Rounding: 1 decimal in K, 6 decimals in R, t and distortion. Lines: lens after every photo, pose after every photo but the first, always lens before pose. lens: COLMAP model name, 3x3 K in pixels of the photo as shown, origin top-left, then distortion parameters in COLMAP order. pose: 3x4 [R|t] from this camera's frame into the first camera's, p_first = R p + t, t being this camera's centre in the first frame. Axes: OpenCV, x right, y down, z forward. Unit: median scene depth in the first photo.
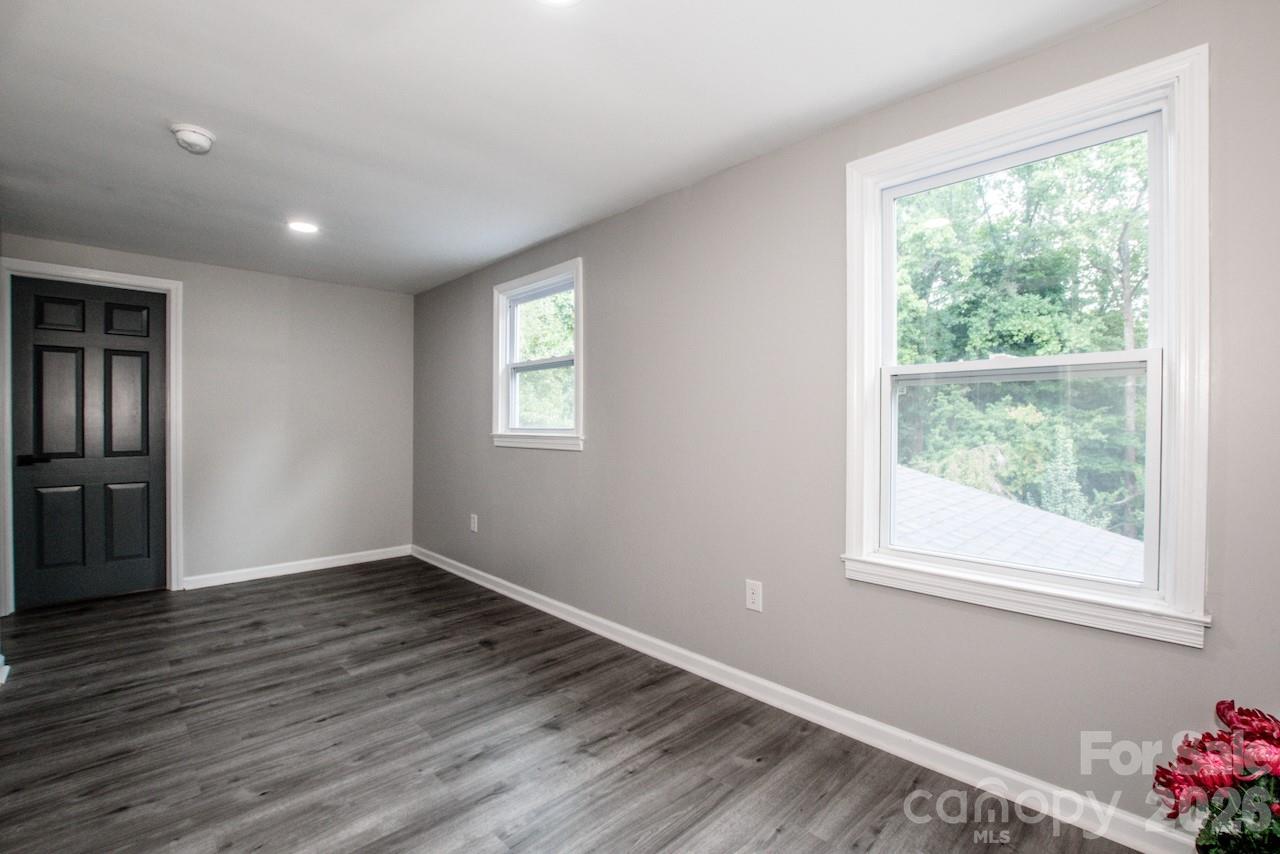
lens RADIAL K [[570.3, 0, 627.4], [0, 570.3, 428.9], [0, 0, 1]] dist [-0.030663, 0.005602]
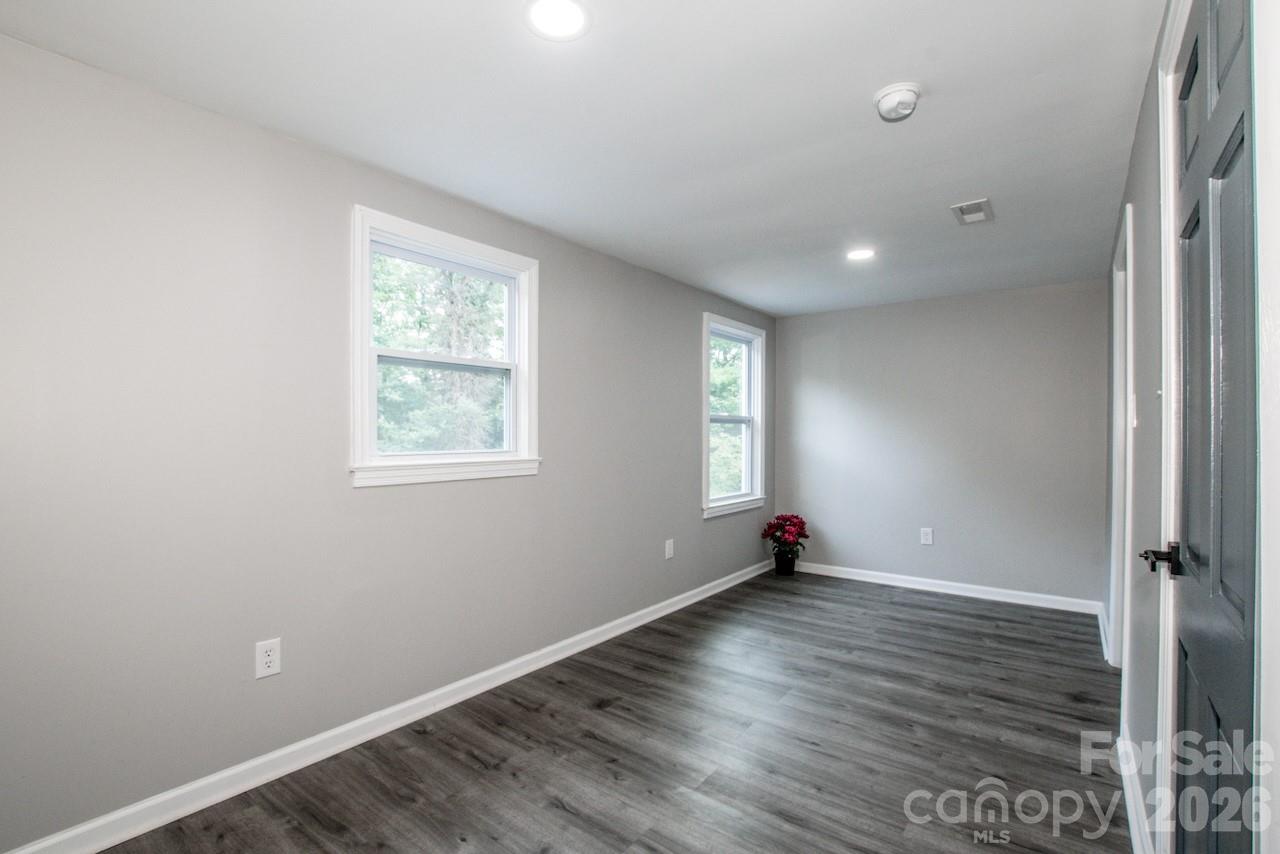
lens RADIAL K [[570.3, 0, 630.5], [0, 570.3, 436.9], [0, 0, 1]] dist [-0.030663, 0.005602]
pose [[-0.142377, -0.004178, 0.989804, -1.183949], [0.007536, 0.999958, 0.005304, -0.031225], [-0.989784, 0.008214, -0.142339, 1.161044]]
